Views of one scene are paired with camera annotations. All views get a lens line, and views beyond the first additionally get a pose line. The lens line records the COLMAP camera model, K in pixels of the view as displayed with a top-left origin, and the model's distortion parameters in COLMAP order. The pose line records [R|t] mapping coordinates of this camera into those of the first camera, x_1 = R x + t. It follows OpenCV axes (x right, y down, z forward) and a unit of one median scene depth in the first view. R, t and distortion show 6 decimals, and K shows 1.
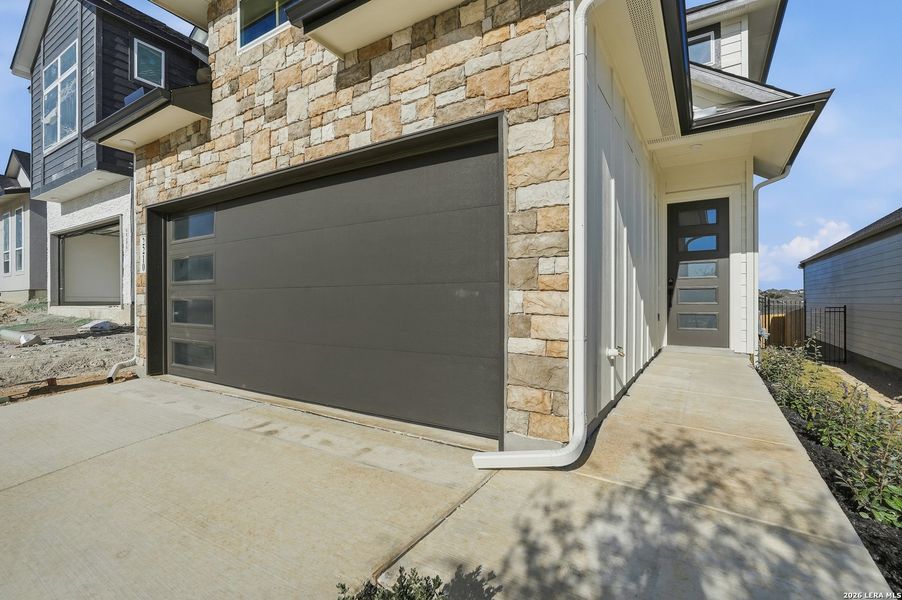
lens RADIAL K [[412.2, 0, 447.9], [0, 412.2, 300.2], [0, 0, 1]] dist [-0.013023, 0.000426]
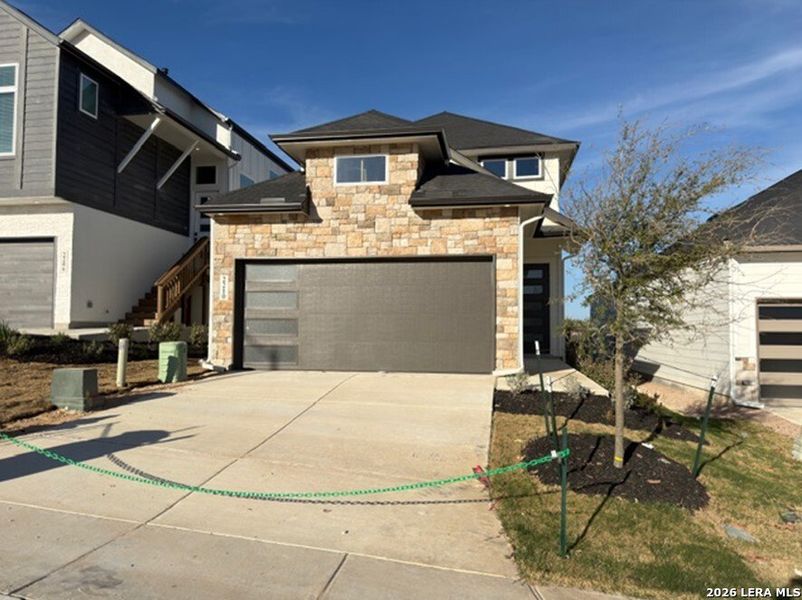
lens RADIAL K [[564.8, 0, 400.4], [0, 564.8, 304.2], [0, 0, 1]] dist [0.058073, -0.007358]
pose [[0.928118, 0.030093, 0.371067, -1.300968], [-0.009353, 0.998298, -0.057568, 0.081661], [-0.372168, 0.049959, 0.926820, -1.609211]]
